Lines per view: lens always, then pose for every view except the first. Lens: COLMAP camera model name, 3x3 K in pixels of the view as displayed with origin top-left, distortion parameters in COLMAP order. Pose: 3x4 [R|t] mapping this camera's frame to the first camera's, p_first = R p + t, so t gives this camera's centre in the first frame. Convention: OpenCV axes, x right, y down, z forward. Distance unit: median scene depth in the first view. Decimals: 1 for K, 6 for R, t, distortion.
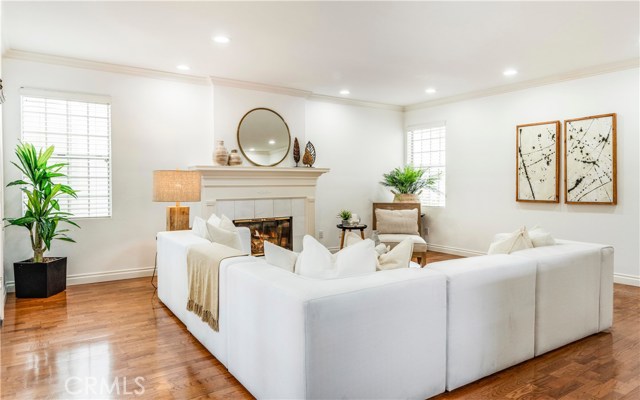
lens RADIAL K [[408.4, 0, 320.2], [0, 408.4, 199.7], [0, 0, 1]] dist [0.008594, -0.000642]
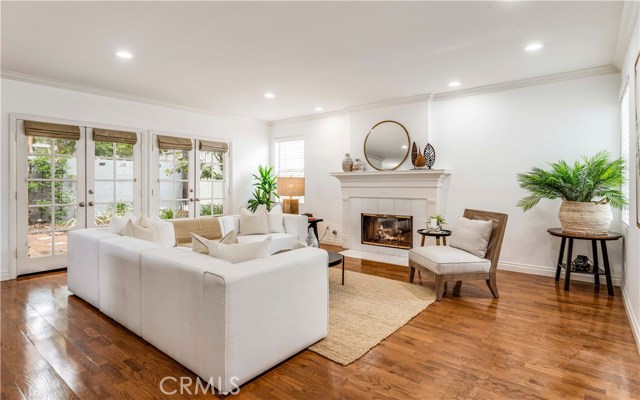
lens RADIAL K [[336.8, 0, 323.8], [0, 336.8, 182.7], [0, 0, 1]] dist [0.034153, 0.000566]
pose [[0.301956, -0.001311, -0.953321, 0.716868], [-0.041086, 0.999052, -0.014388, -0.024477], [0.952436, 0.043512, 0.301616, 0.530920]]
